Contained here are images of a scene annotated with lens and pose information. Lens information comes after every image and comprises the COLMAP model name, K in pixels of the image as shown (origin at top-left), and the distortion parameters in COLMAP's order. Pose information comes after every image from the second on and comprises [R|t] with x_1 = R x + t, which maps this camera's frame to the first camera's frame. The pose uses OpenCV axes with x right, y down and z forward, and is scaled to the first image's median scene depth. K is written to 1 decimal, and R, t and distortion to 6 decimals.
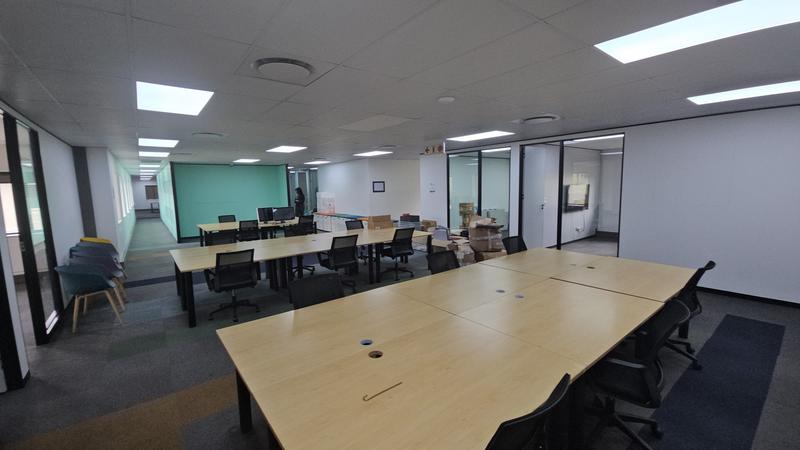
lens RADIAL K [[327.7, 0, 393.6], [0, 327.7, 222.9], [0, 0, 1]] dist [0.015163, -0.008230]
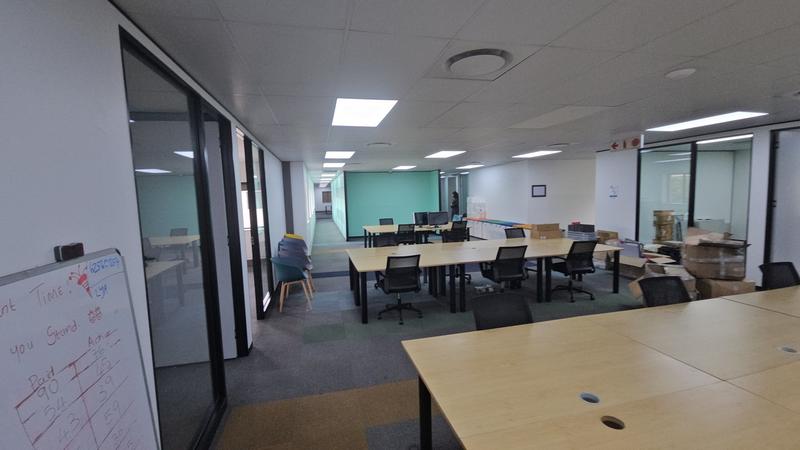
lens RADIAL K [[327.7, 0, 394.5], [0, 327.7, 223.6], [0, 0, 1]] dist [0.015163, -0.008230]
pose [[0.911799, 0.032543, -0.409344, -0.069453], [-0.037204, 0.999302, -0.003424, -0.006358], [0.408947, 0.018352, 0.912374, 0.041850]]
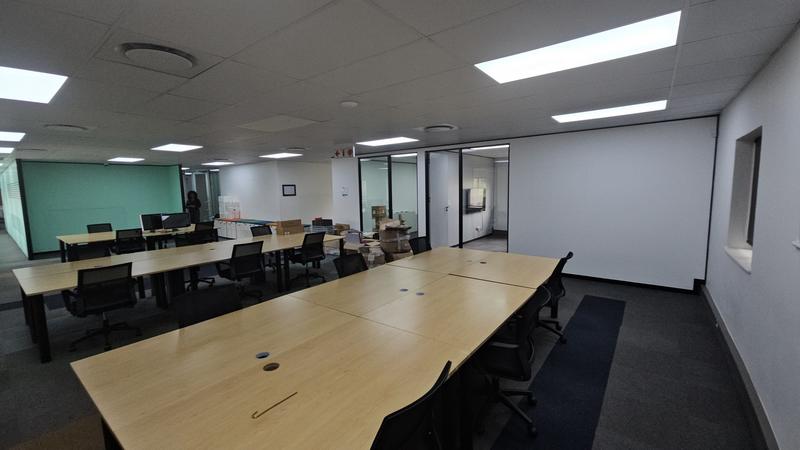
lens RADIAL K [[327.7, 0, 393.3], [0, 327.7, 223.2], [0, 0, 1]] dist [0.015163, -0.008230]
pose [[0.968705, -0.024291, 0.247022, 0.020613], [0.026647, 0.999626, -0.006199, 0.000392], [-0.246778, 0.012587, 0.968990, -0.004440]]
